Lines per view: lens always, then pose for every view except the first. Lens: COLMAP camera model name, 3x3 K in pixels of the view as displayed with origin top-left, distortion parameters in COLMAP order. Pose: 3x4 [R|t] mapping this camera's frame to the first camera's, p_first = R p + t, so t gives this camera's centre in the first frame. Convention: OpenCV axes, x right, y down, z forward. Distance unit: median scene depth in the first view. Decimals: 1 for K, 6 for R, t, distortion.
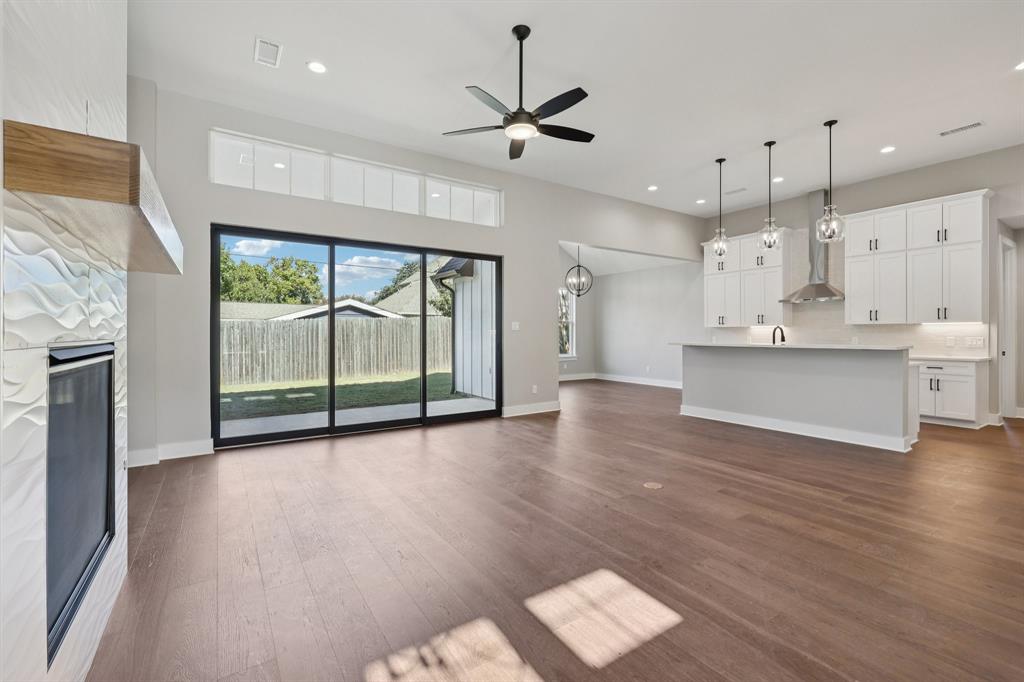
lens RADIAL K [[443.7, 0, 513.4], [0, 443.7, 332.3], [0, 0, 1]] dist [-0.001251, 0.000295]
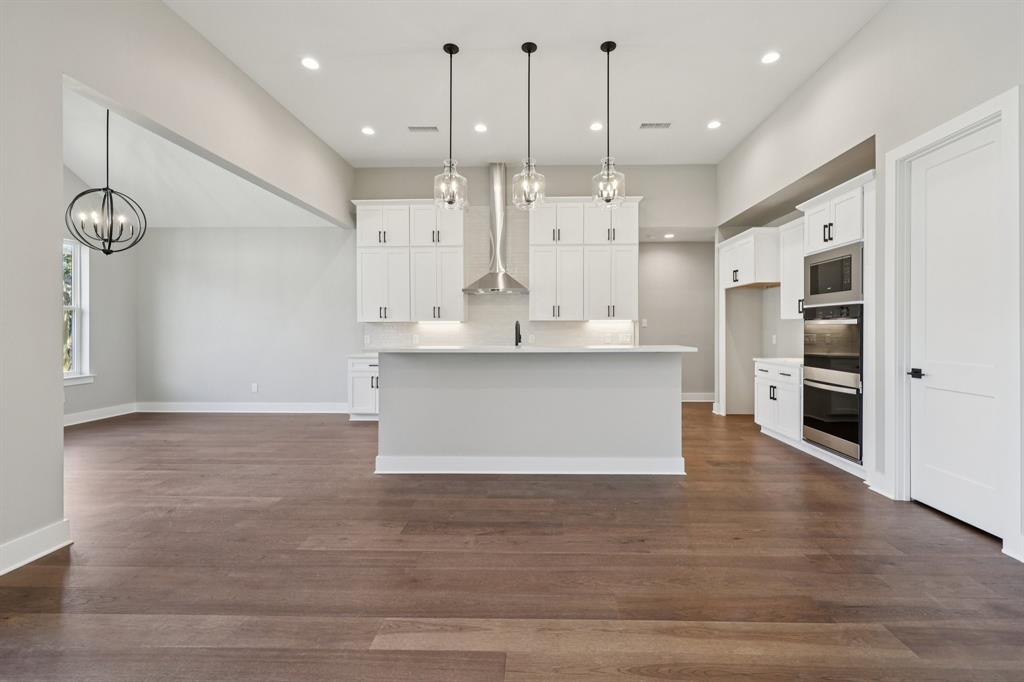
lens RADIAL K [[436.6, 0, 527.9], [0, 436.6, 330.3], [0, 0, 1]] dist [0.003252, -0.001117]
pose [[0.575554, -0.000006, 0.817764, 0.033563], [-0.001747, 0.999998, 0.001236, 0.001061], [-0.817762, -0.002140, 0.575553, 0.544767]]
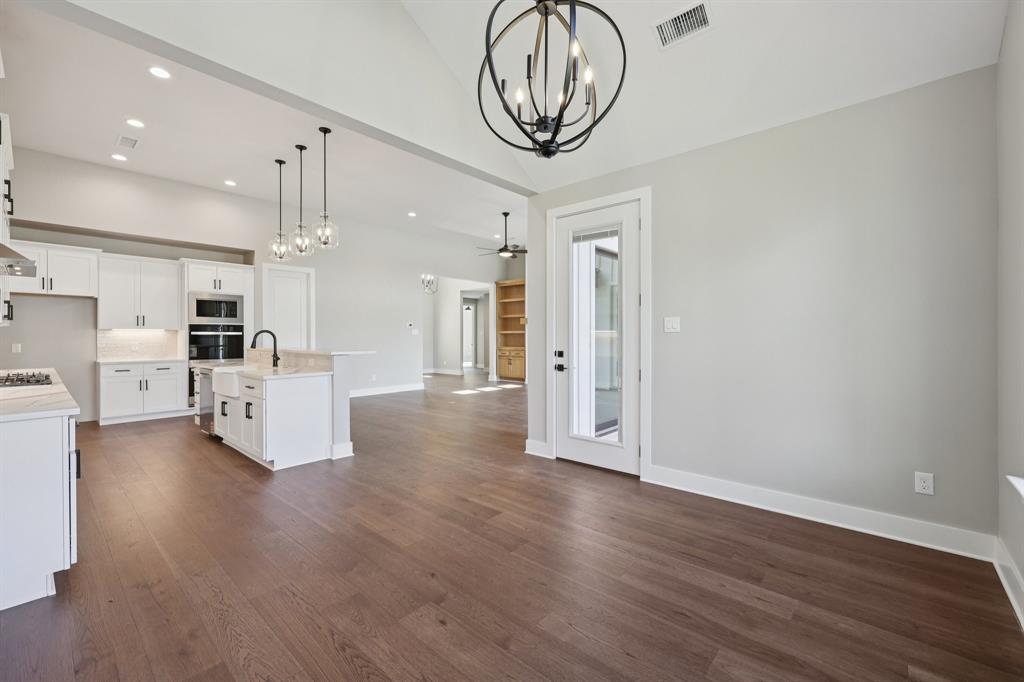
lens RADIAL K [[436.6, 0, 518.9], [0, 436.6, 336.6], [0, 0, 1]] dist [0.003252, -0.001117]
pose [[-0.966381, 0.002578, -0.257103, 0.310386], [0.002515, 0.999997, 0.000574, 0.000095], [0.257103, -0.000092, -0.966384, 1.844584]]
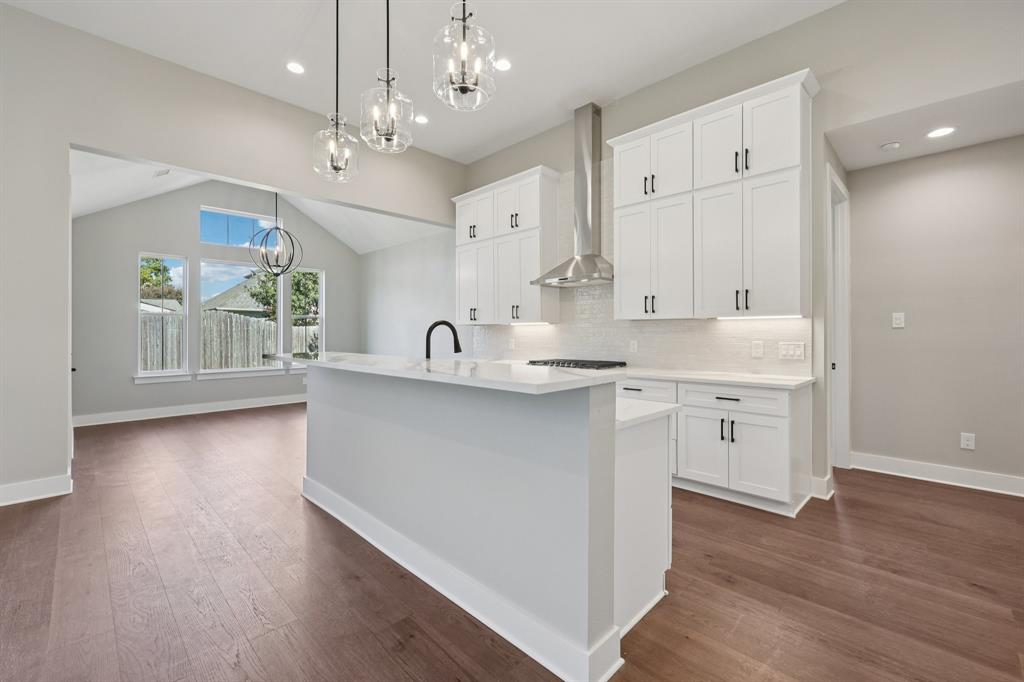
lens RADIAL K [[436.6, 0, 512.1], [0, 436.6, 328.9], [0, 0, 1]] dist [0.003252, -0.001117]
pose [[0.979248, 0.002152, 0.202652, 0.536972], [-0.000993, 0.999983, -0.005819, -0.001967], [-0.202661, 0.005497, 0.979233, 0.487538]]
